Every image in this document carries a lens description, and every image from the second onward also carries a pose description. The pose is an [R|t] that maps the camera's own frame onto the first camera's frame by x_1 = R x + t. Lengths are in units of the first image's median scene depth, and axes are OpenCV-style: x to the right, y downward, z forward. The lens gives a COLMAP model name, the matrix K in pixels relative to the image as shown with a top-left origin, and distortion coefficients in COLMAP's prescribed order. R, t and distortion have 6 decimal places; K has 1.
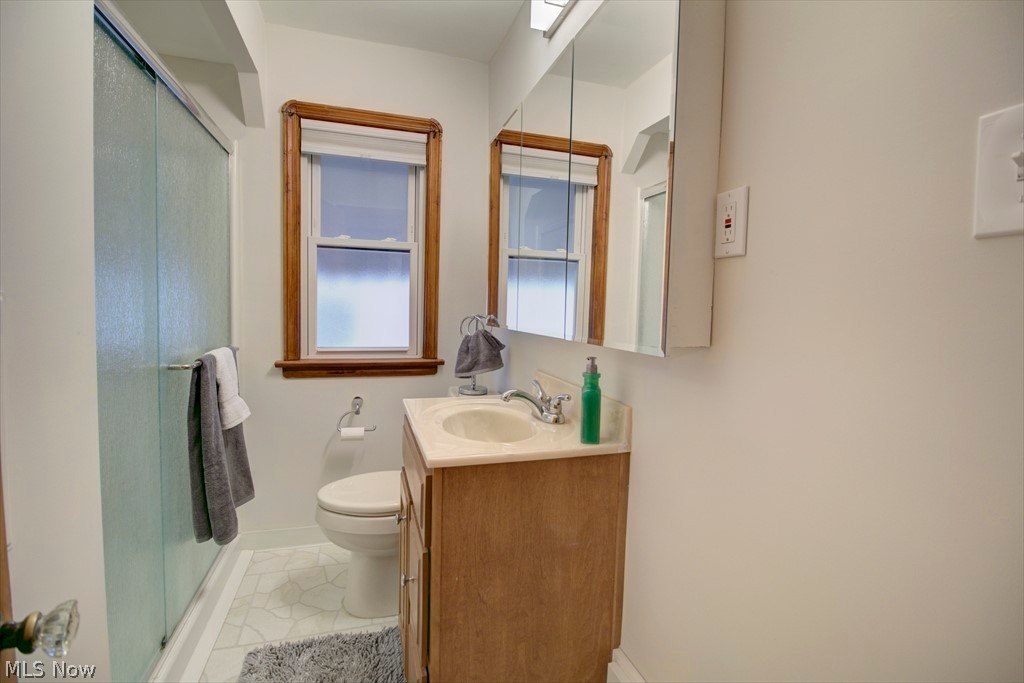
lens RADIAL K [[475.0, 0, 509.0], [0, 475.0, 332.2], [0, 0, 1]] dist [-0.011736, -0.003064]
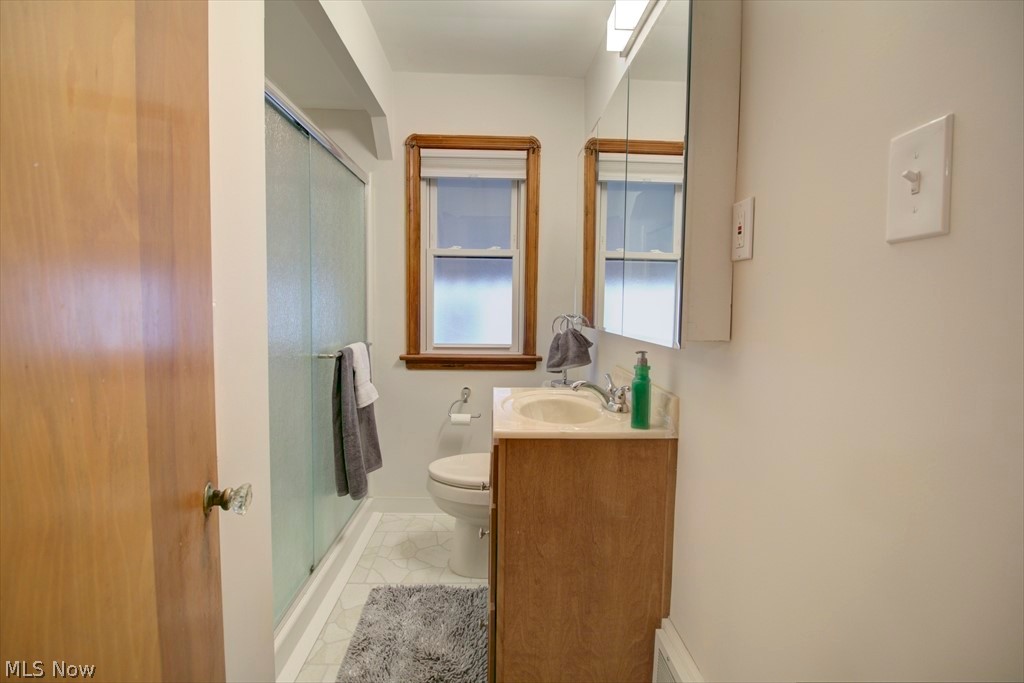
lens RADIAL K [[475.0, 0, 509.0], [0, 475.0, 332.2], [0, 0, 1]] dist [-0.011736, -0.003064]
pose [[0.965400, 0.004469, -0.260735, 0.104773], [-0.005182, 0.999984, -0.002049, 0.007413], [0.260721, 0.003329, 0.965408, -0.101761]]
